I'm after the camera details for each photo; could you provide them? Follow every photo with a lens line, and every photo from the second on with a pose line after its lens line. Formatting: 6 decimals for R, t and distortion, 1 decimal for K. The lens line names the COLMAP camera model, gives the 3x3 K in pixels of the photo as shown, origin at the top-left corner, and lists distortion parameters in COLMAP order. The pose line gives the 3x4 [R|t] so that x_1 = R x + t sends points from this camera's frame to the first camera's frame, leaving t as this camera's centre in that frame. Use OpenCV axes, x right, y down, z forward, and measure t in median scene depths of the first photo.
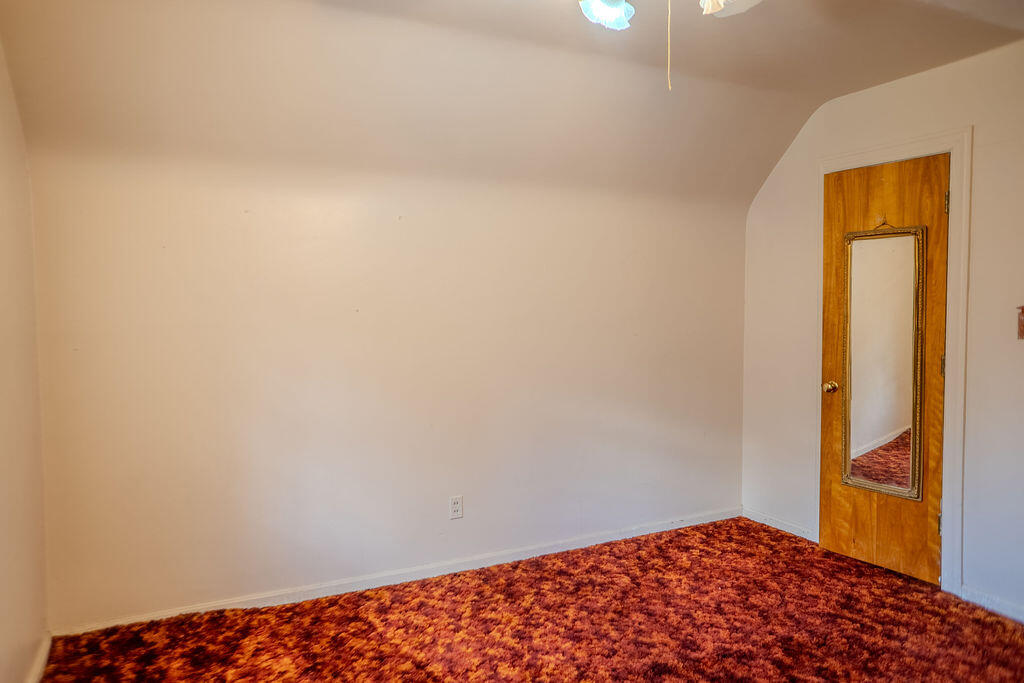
lens RADIAL K [[694.9, 0, 509.2], [0, 694.9, 339.6], [0, 0, 1]] dist [-0.075013, 0.091026]
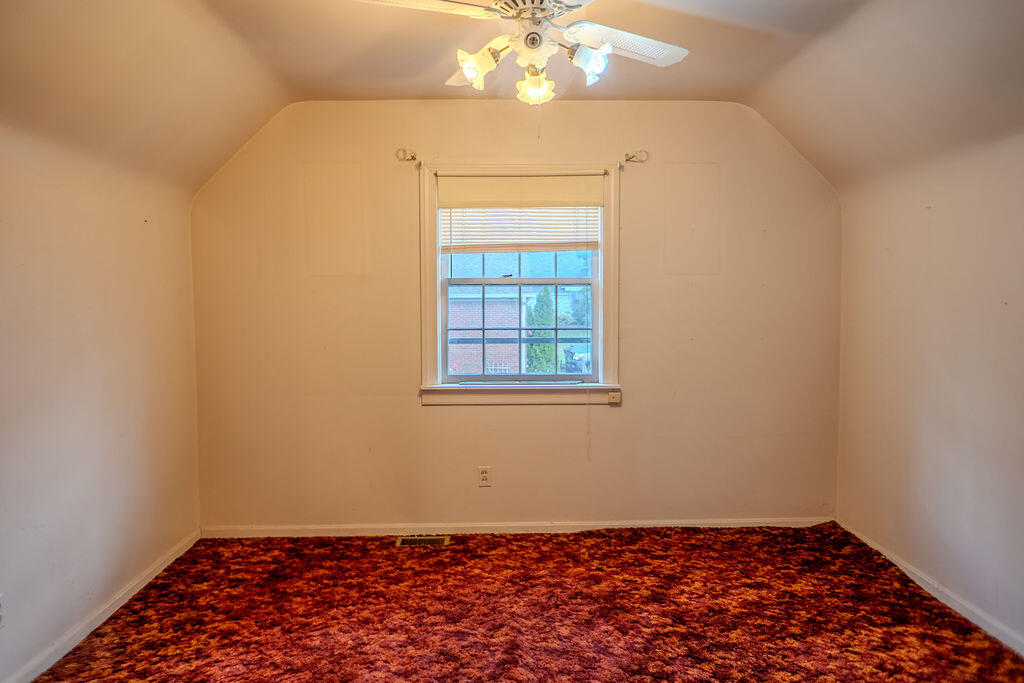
lens RADIAL K [[694.9, 0, 509.2], [0, 694.9, 339.6], [0, 0, 1]] dist [-0.075013, 0.091026]
pose [[-0.452228, 0.052057, -0.890382, 0.945255], [-0.030464, 0.996811, 0.073752, -0.050861], [0.891382, 0.060477, -0.449200, 0.990052]]
